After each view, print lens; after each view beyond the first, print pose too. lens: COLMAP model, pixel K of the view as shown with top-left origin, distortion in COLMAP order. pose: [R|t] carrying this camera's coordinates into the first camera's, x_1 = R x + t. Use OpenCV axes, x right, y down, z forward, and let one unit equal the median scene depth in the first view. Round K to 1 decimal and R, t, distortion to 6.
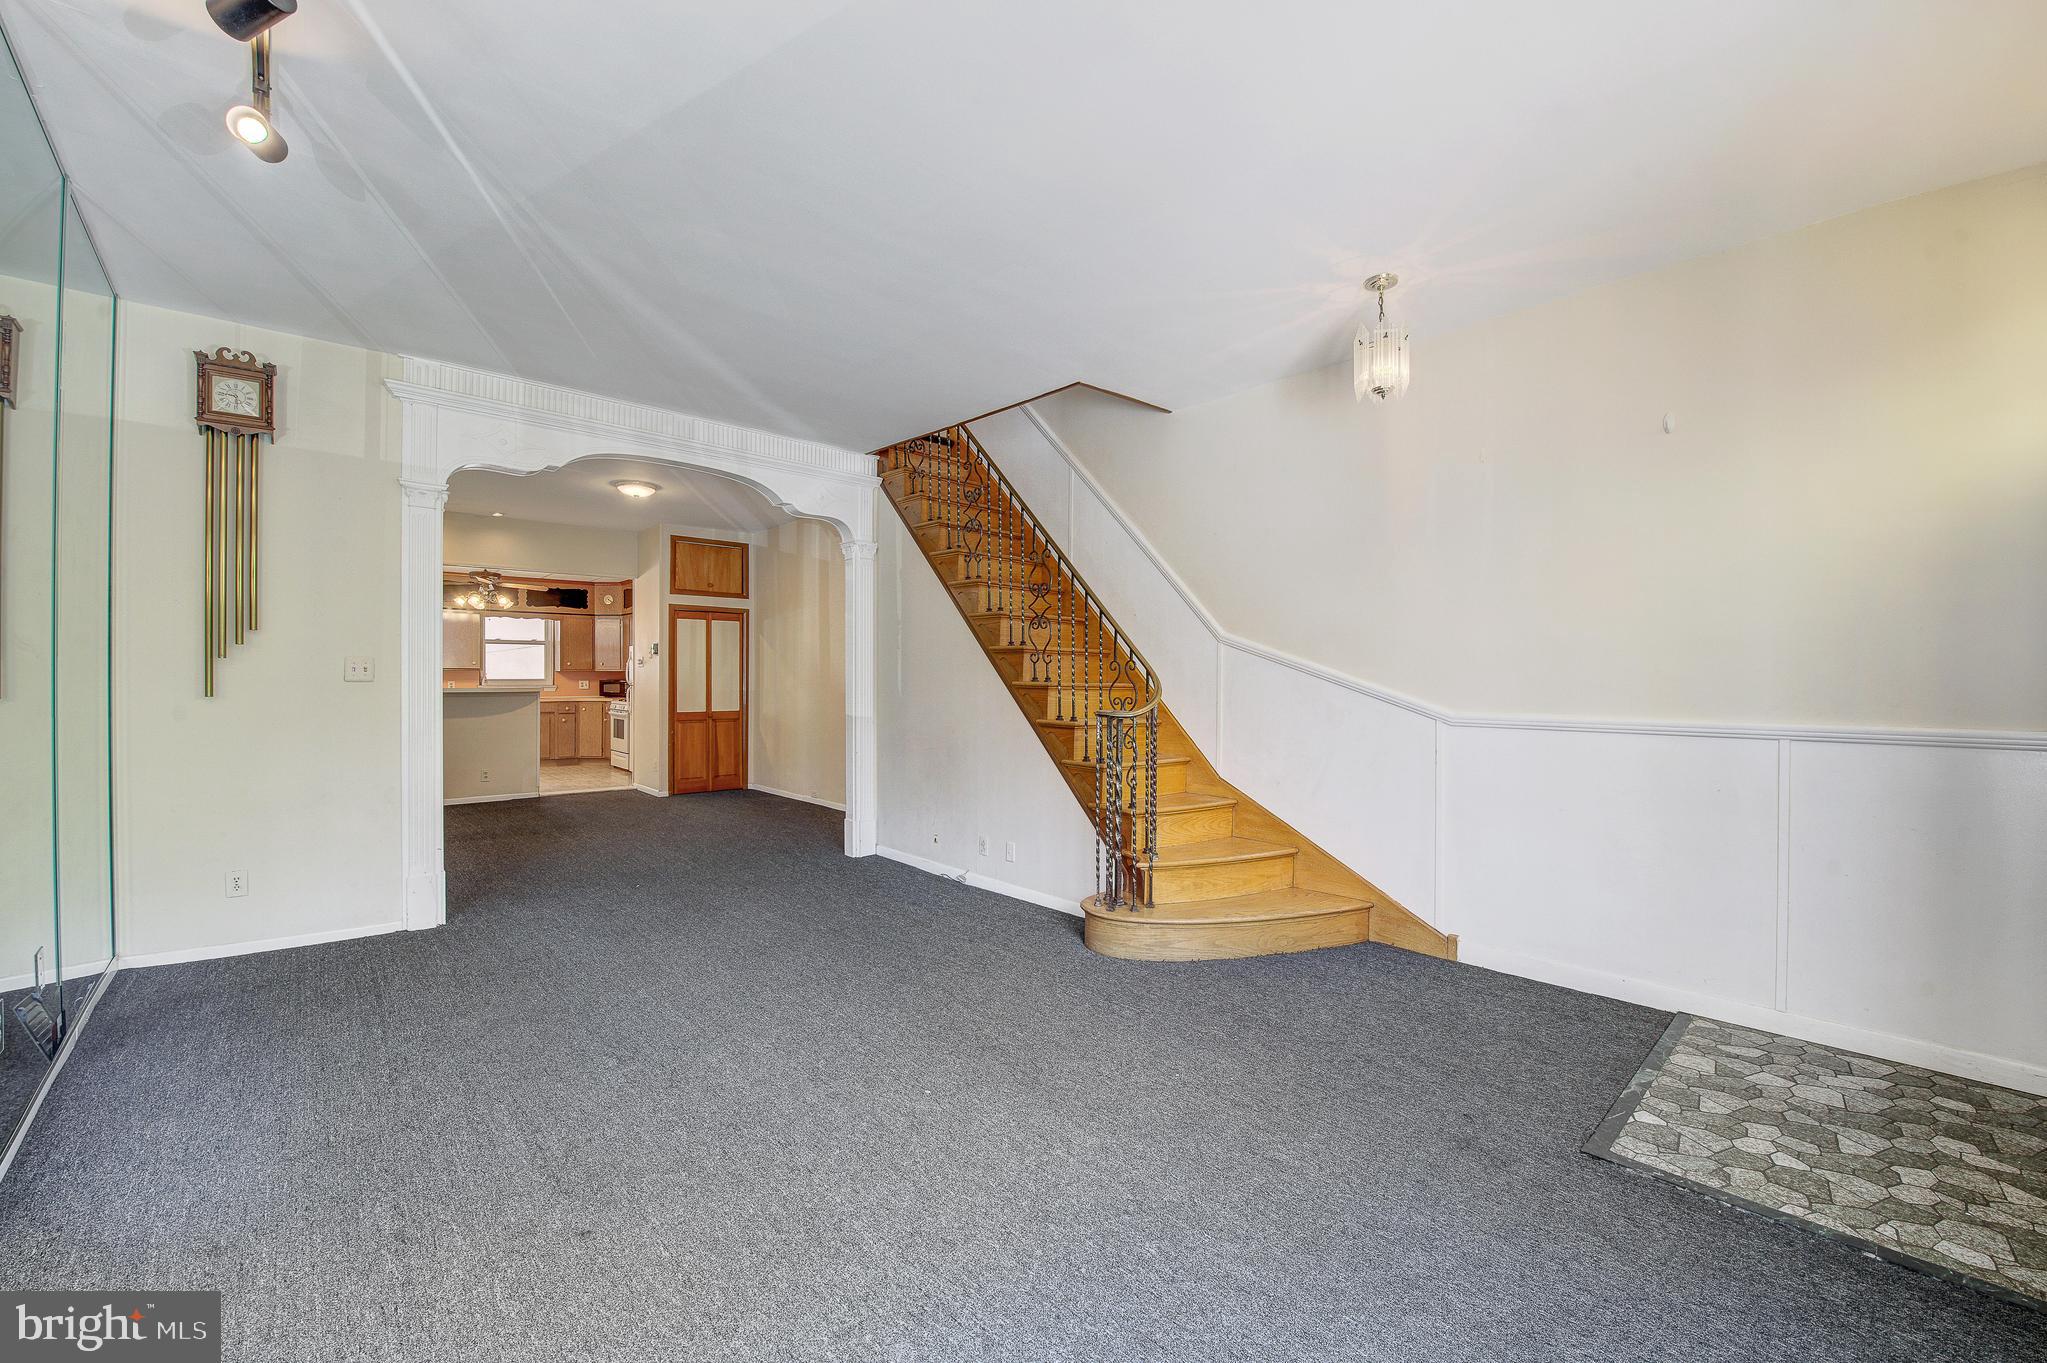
lens RADIAL K [[810.6, 0, 1035.6], [0, 810.6, 678.1], [0, 0, 1]] dist [-0.018014, -0.000669]
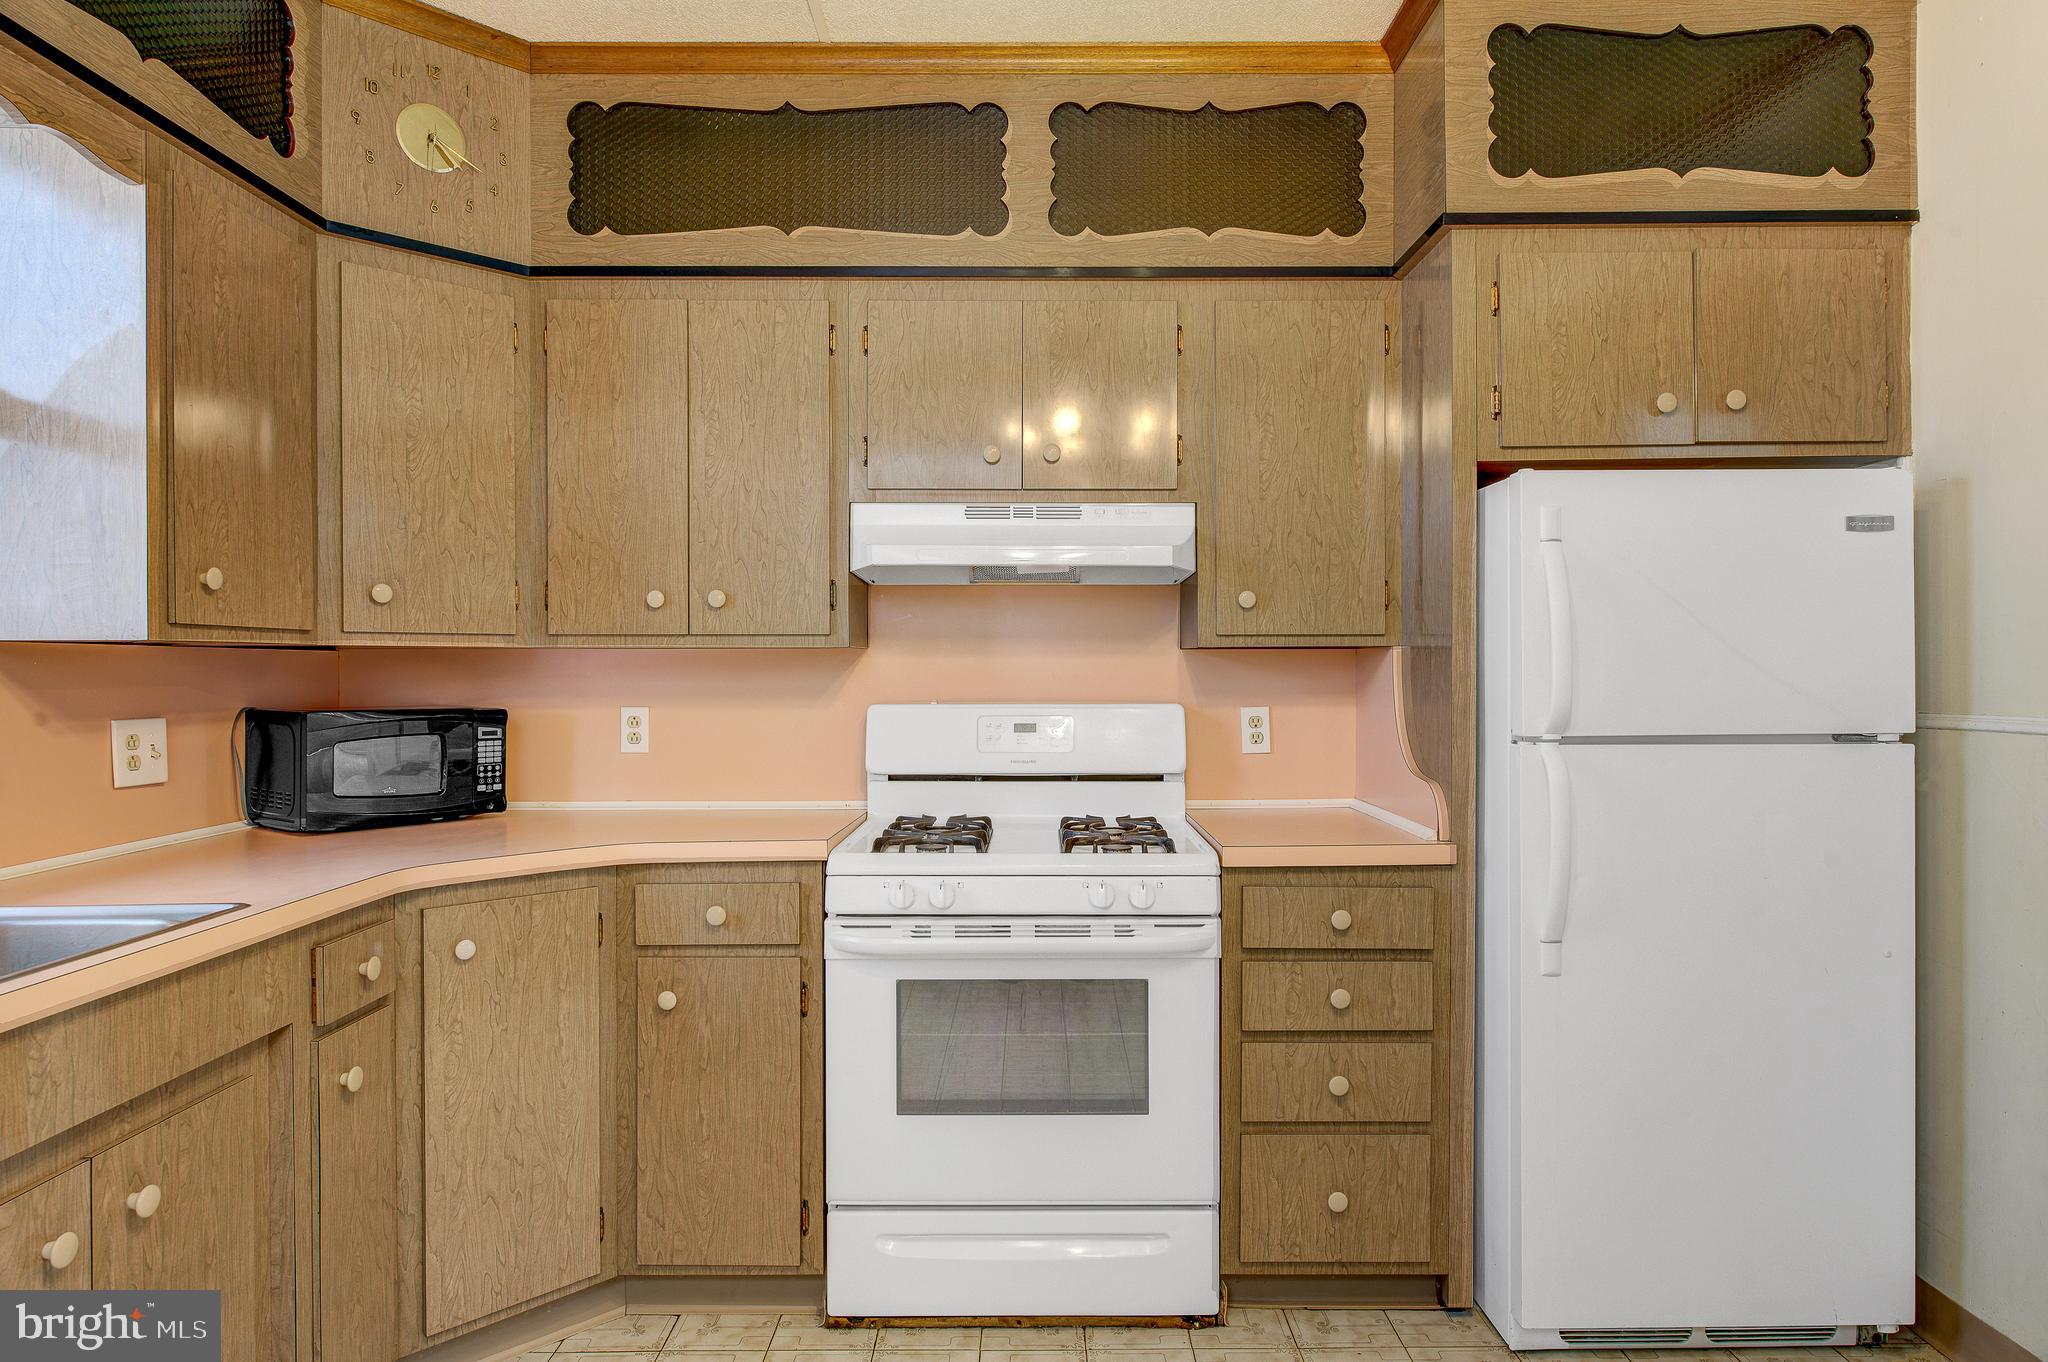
lens RADIAL K [[1220.4, 0, 1035.0], [0, 1220.4, 672.5], [0, 0, 1]] dist [-0.000432, -0.000859]
pose [[0.680710, -0.006398, 0.732525, -0.821756], [0.007193, 0.999972, 0.002050, -0.005077], [-0.732518, 0.003874, 0.680737, 1.040387]]
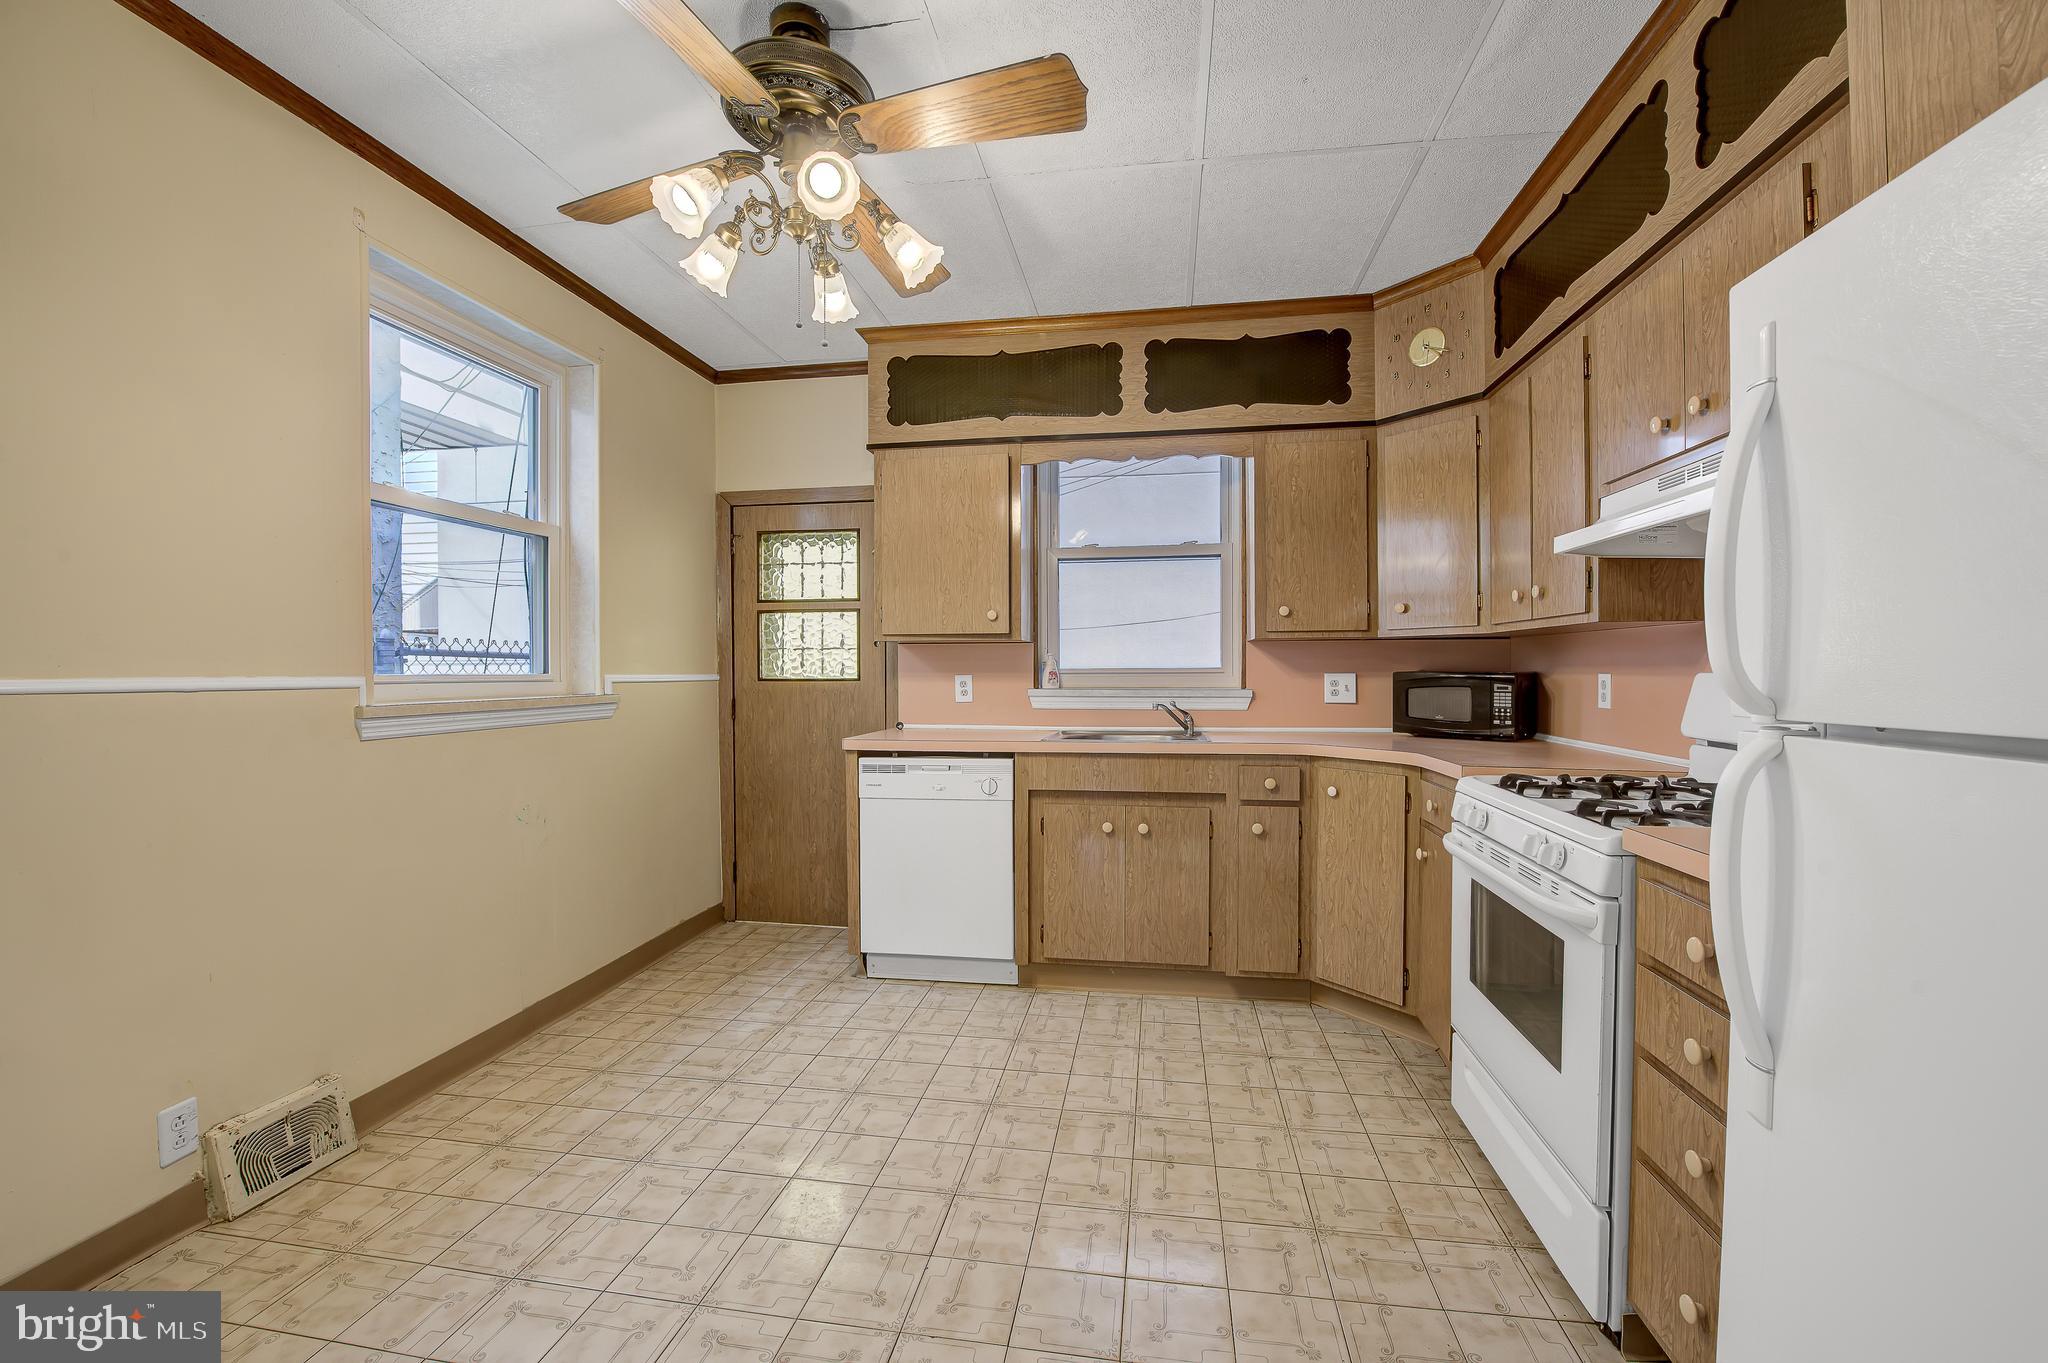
lens RADIAL K [[811.0, 0, 1036.1], [0, 811.0, 678.1], [0, 0, 1]] dist [-0.018014, -0.000669]
pose [[0.617872, 0.002775, -0.786274, -0.546911], [0.003178, 0.999977, 0.006027, 0.003498], [0.786272, -0.006223, 0.617849, 1.005146]]
